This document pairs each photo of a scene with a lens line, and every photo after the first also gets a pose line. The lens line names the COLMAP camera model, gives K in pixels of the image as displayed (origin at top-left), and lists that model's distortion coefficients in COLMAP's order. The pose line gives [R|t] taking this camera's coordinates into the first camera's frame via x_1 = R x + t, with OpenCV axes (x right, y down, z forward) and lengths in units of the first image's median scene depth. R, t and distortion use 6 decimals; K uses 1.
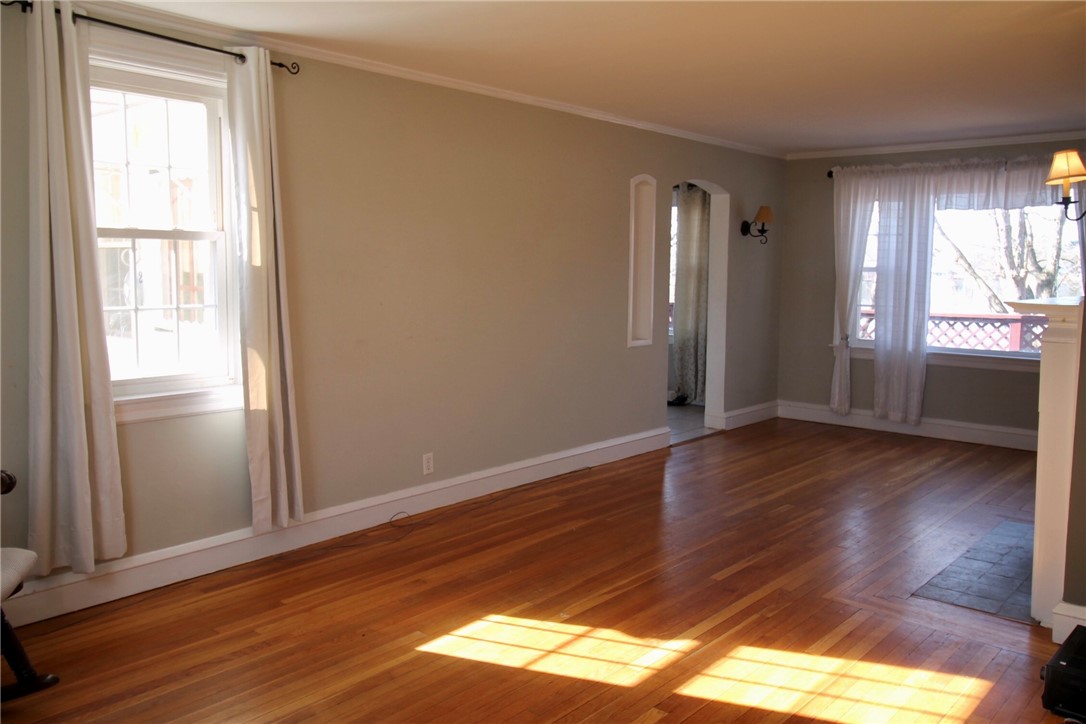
lens RADIAL K [[898.9, 0, 542.5], [0, 898.9, 364.1], [0, 0, 1]] dist [0.009415, -0.002582]
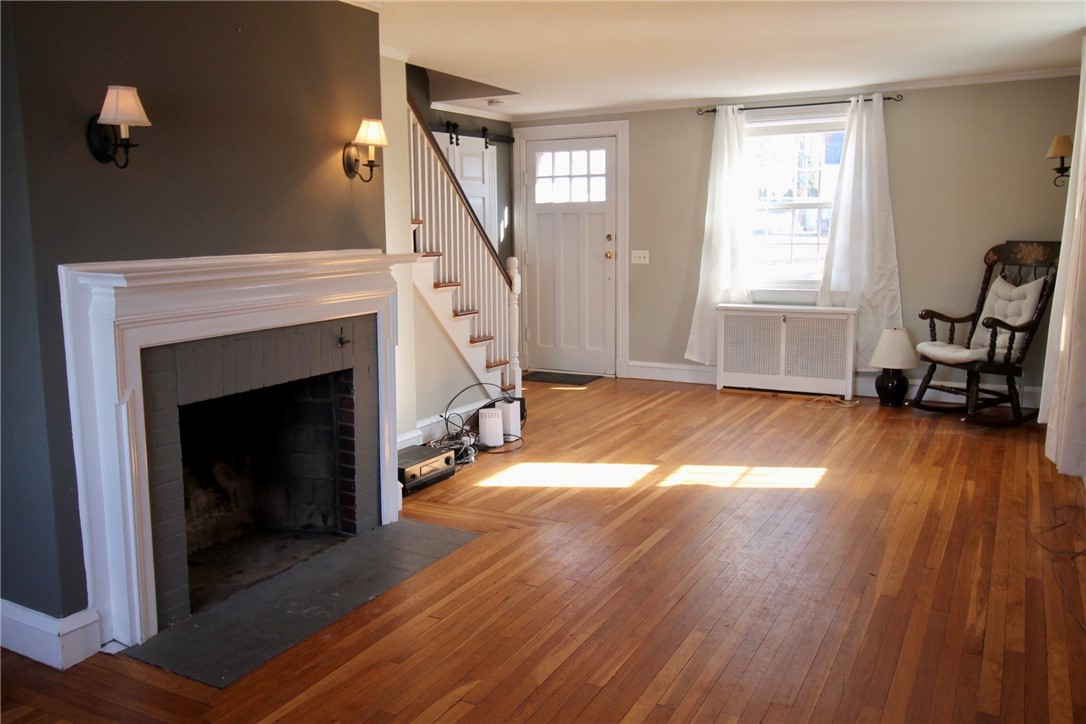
lens RADIAL K [[898.9, 0, 541.7], [0, 898.9, 363.2], [0, 0, 1]] dist [0.009415, -0.002582]
pose [[-0.977142, 0.032917, -0.210024, 0.594980], [-0.021263, 0.967852, 0.250619, -0.218018], [0.211522, 0.249356, -0.945029, 2.092712]]
